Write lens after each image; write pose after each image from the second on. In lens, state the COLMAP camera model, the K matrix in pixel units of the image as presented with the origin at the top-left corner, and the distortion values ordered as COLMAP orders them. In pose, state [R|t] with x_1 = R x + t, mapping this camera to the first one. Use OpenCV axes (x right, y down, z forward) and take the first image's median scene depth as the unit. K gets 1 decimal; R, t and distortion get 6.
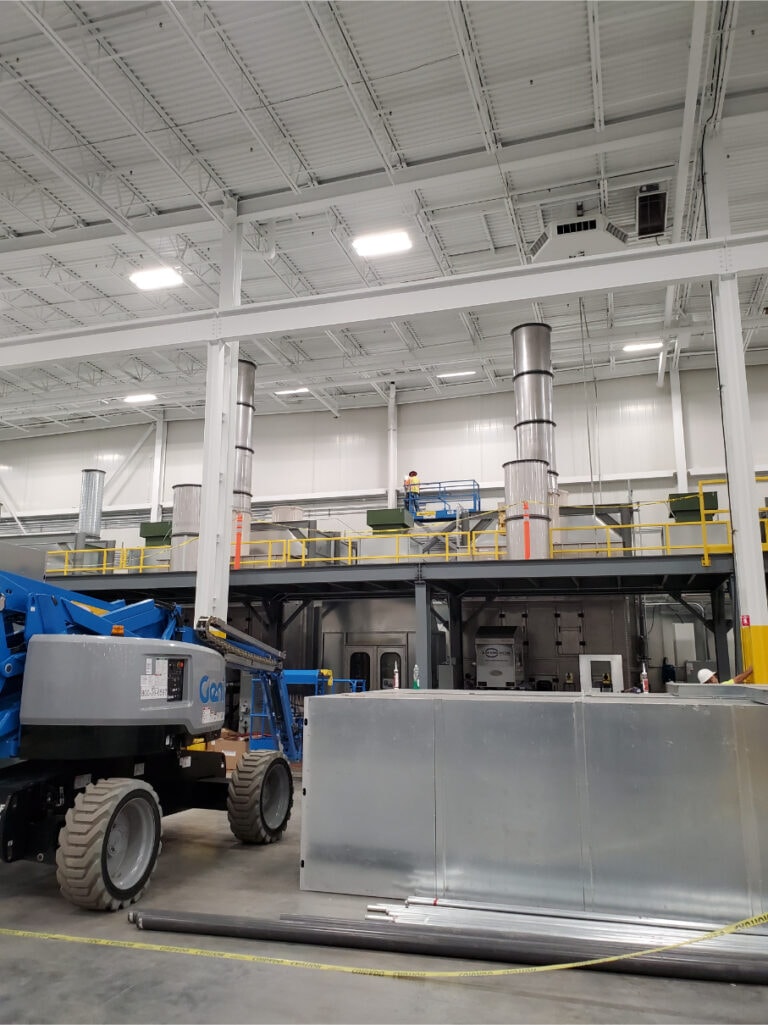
lens RADIAL K [[791.8, 0, 384.0], [0, 791.8, 512.5], [0, 0, 1]] dist [0.088569, -0.000029]
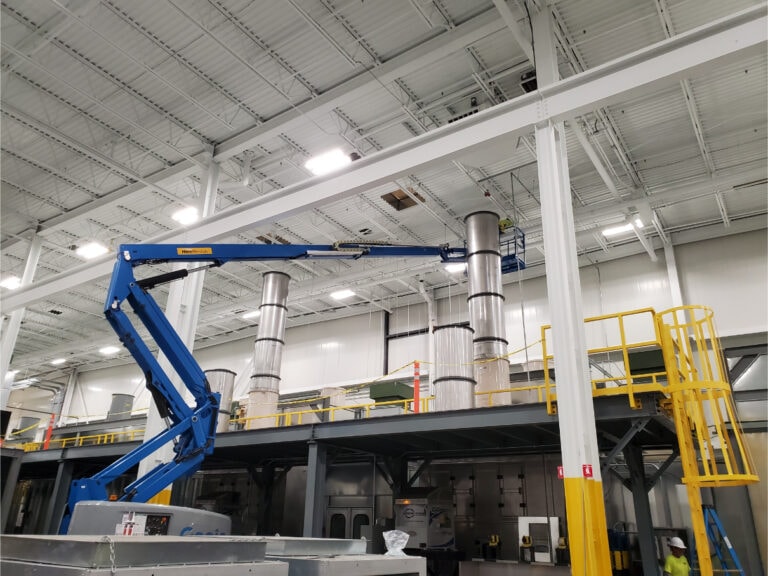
lens RADIAL K [[597.2, 0, 384.2], [0, 597.2, 306.5], [0, 0, 1]] dist [0.009374, 0.002369]
pose [[0.954935, -0.083824, -0.284733, 0.306499], [0.035714, 0.984773, -0.170135, 0.038522], [0.294659, 0.152299, 0.943388, 0.193211]]
